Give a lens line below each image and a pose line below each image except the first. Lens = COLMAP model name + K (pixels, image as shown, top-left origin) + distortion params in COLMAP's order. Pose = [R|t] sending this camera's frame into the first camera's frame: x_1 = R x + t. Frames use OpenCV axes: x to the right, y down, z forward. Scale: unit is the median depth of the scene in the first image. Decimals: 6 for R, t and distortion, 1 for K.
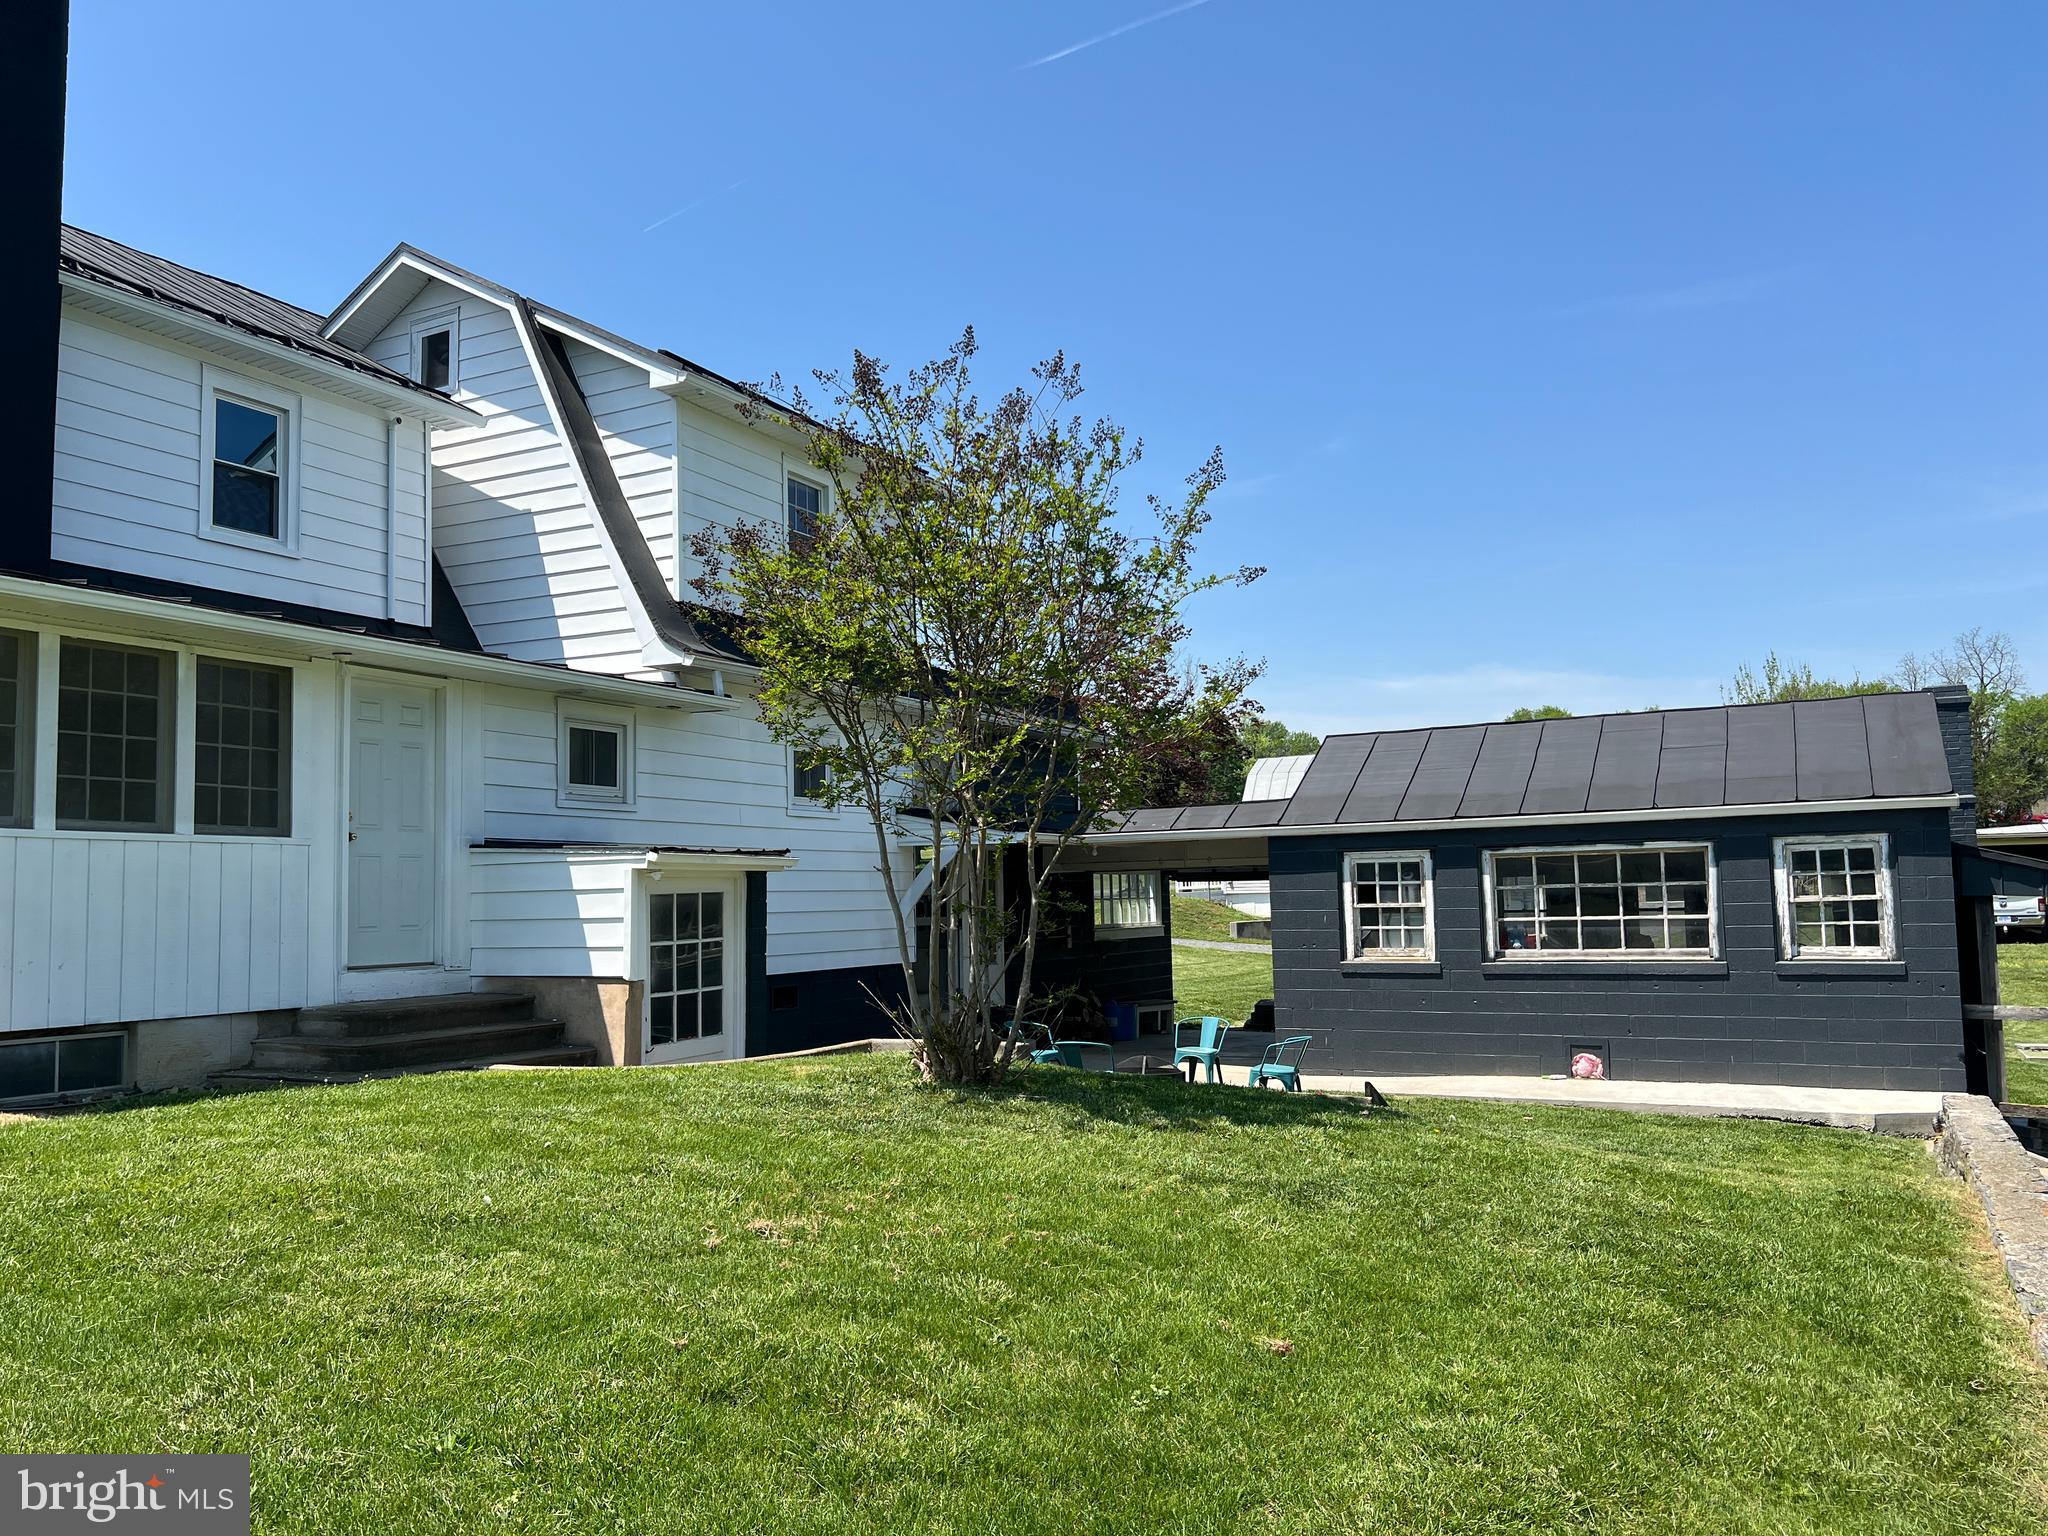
lens RADIAL K [[1576.9, 0, 1027.1], [0, 1576.9, 779.9], [0, 0, 1]] dist [0.039488, -0.003124]
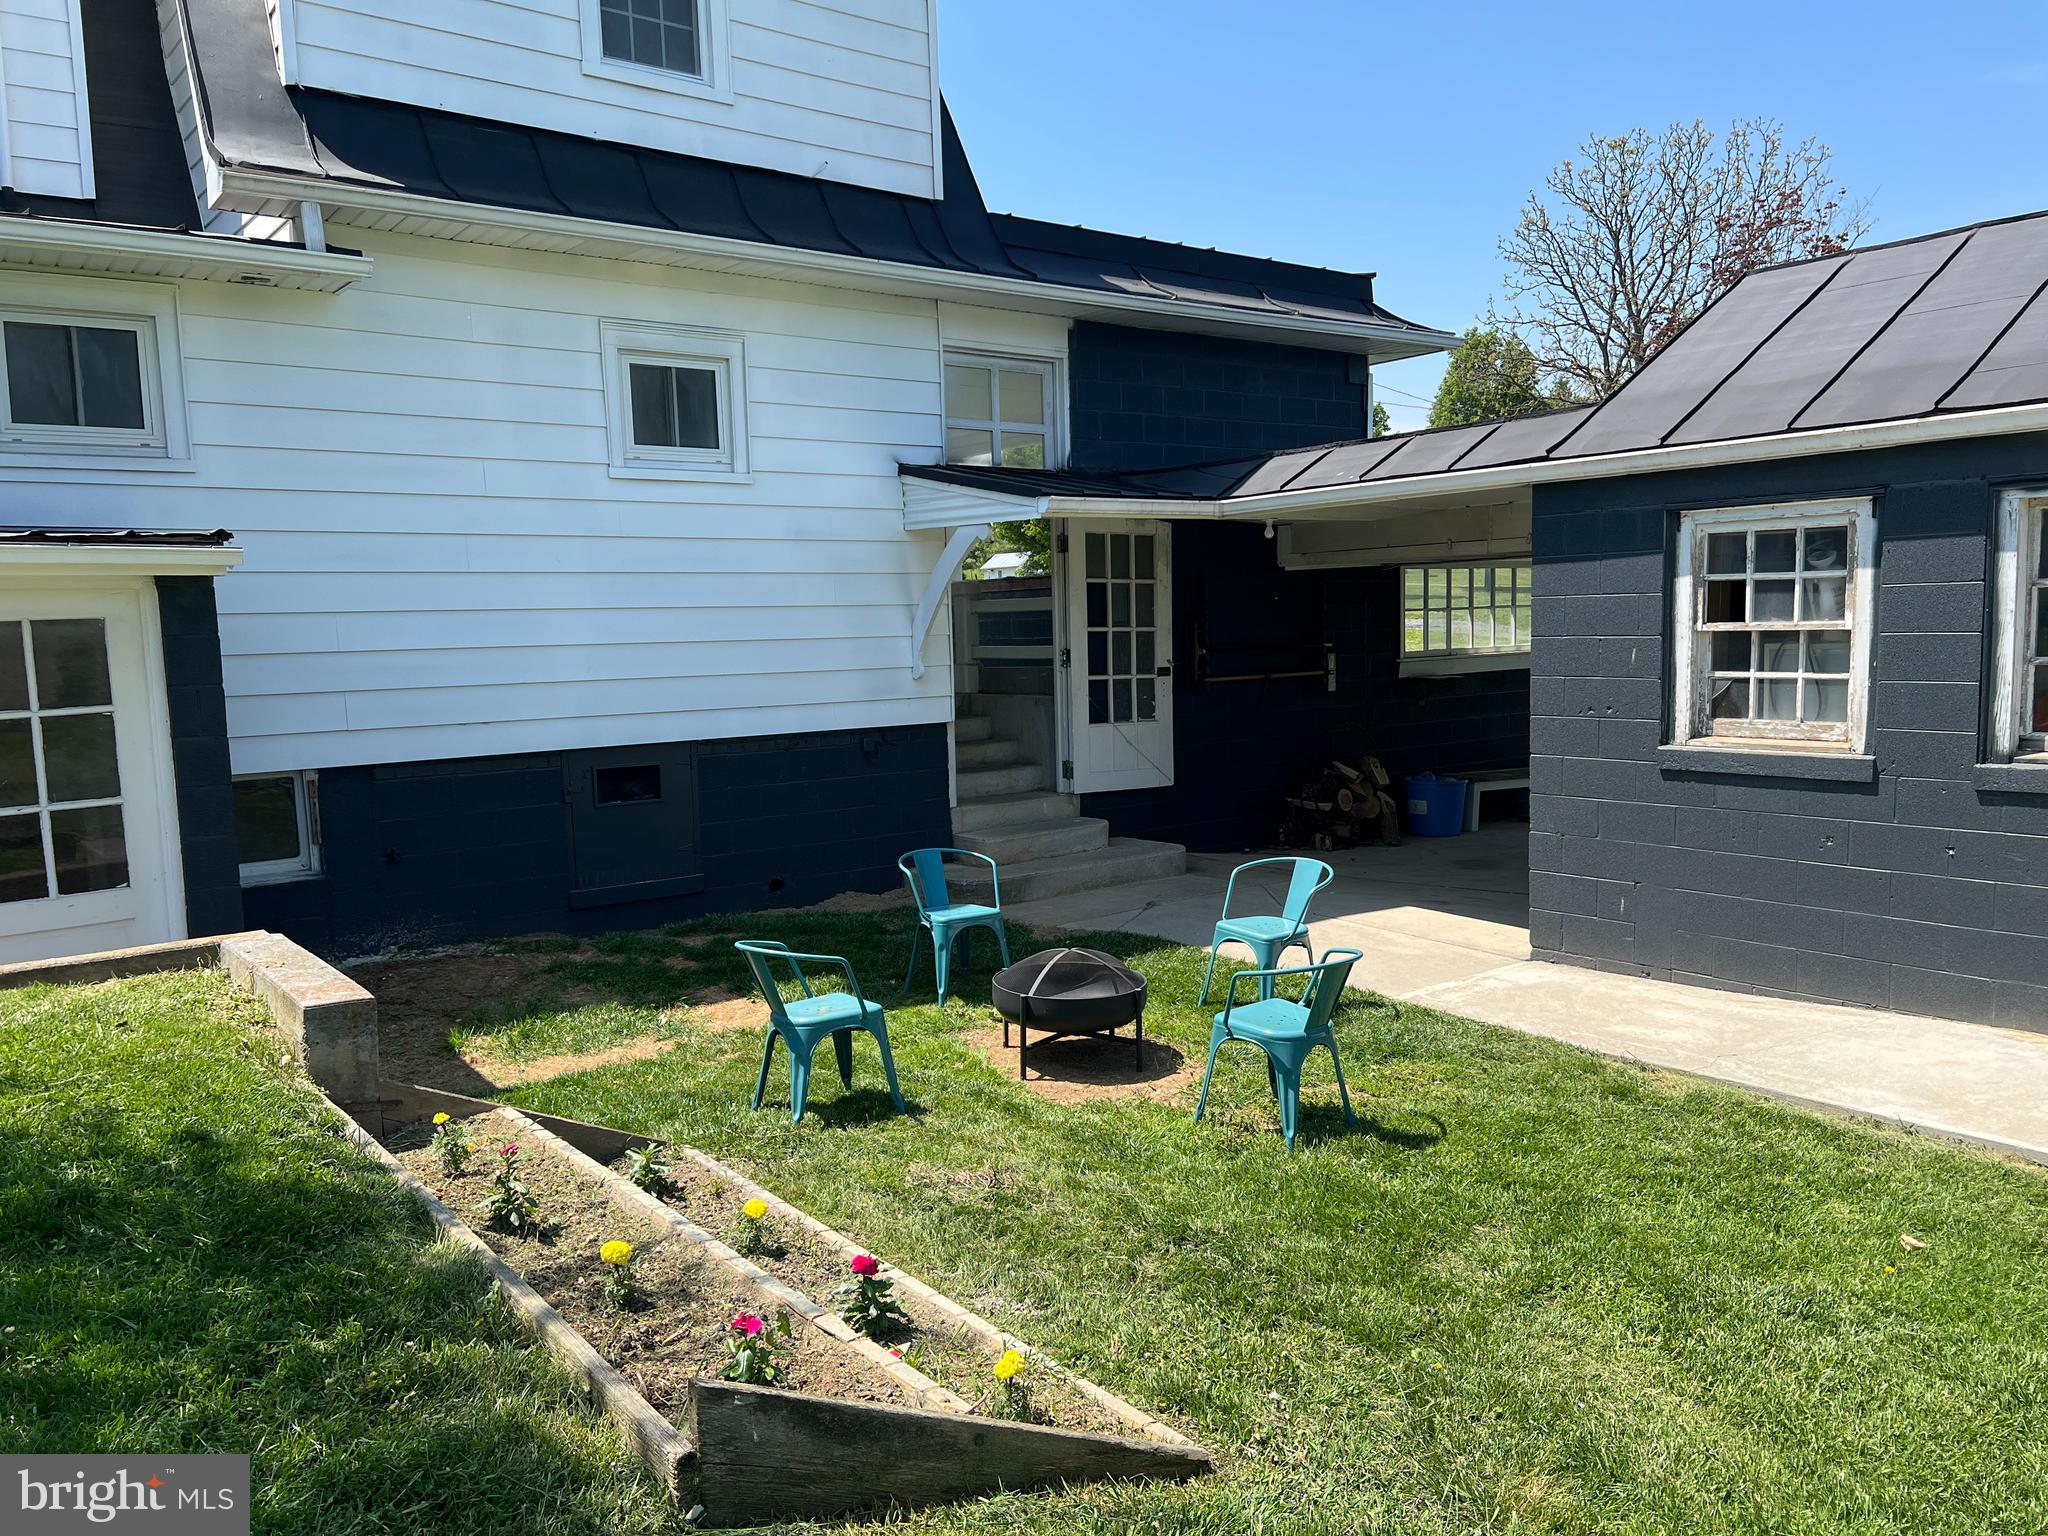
lens RADIAL K [[1576.9, 0, 1030.5], [0, 1576.9, 788.2], [0, 0, 1]] dist [0.039488, -0.003124]
pose [[0.908918, 0.038495, -0.415194, 0.234651], [0.041681, 0.982355, 0.182324, 0.034313], [0.414887, -0.183023, 0.891275, 0.516343]]
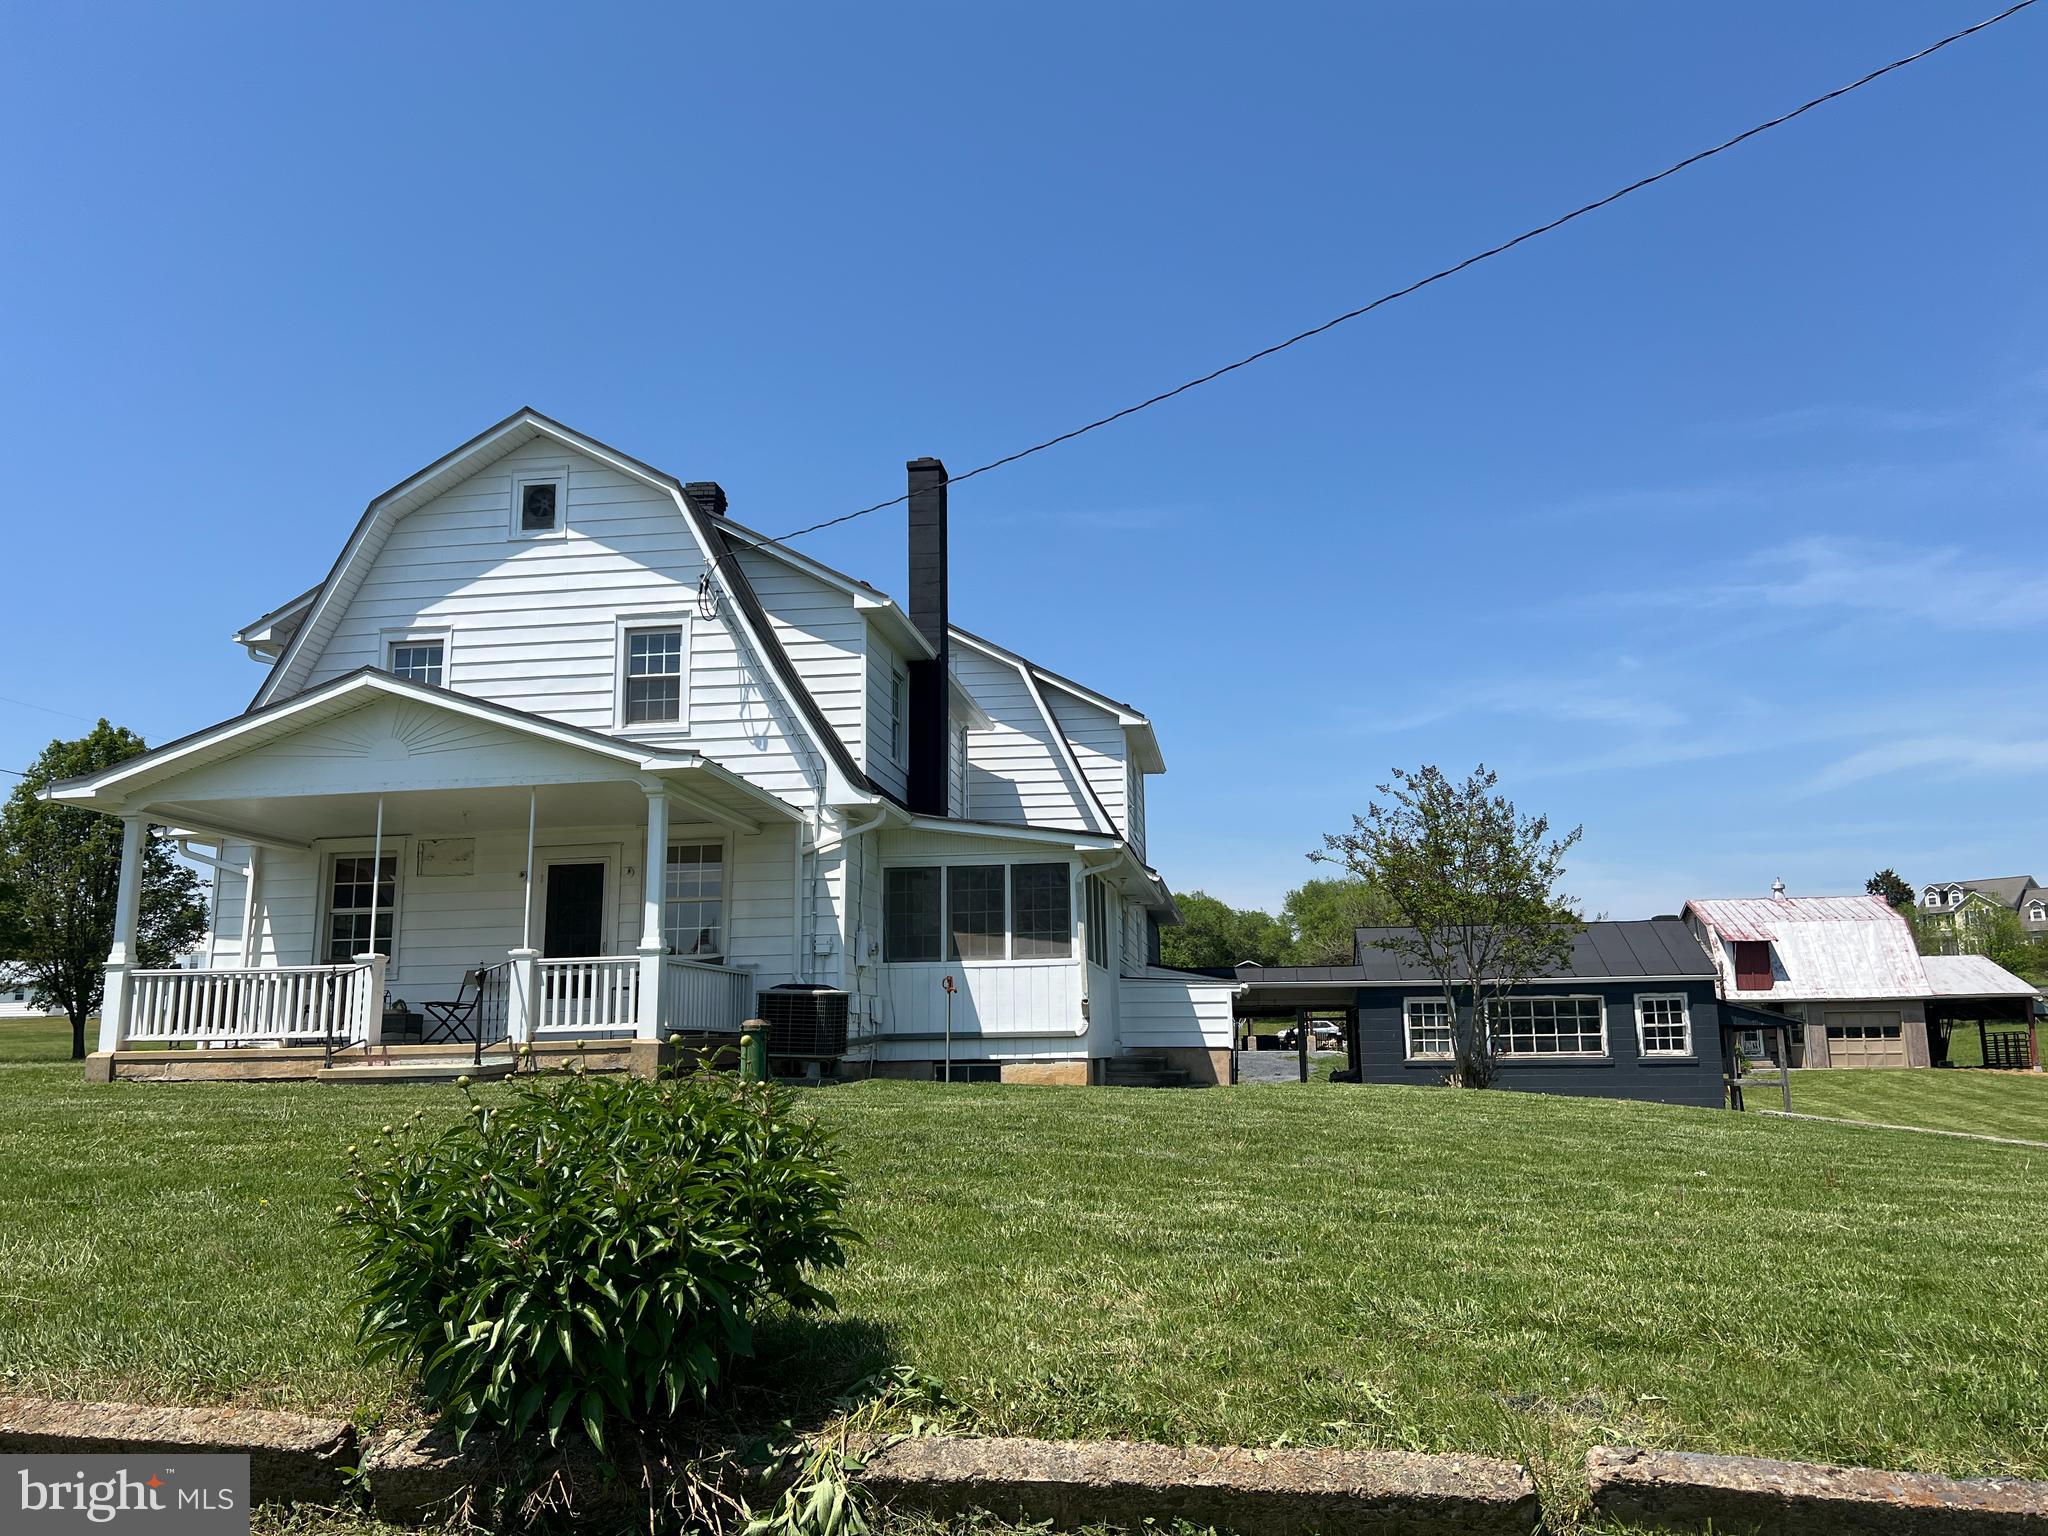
lens RADIAL K [[1576.9, 0, 1063.2], [0, 1576.9, 764.3], [0, 0, 1]] dist [0.039488, -0.003124]
pose [[0.942879, 0.071036, 0.325472, -0.788759], [-0.034576, 0.992592, -0.116473, 0.007155], [-0.331335, 0.098566, 0.938351, -0.585008]]
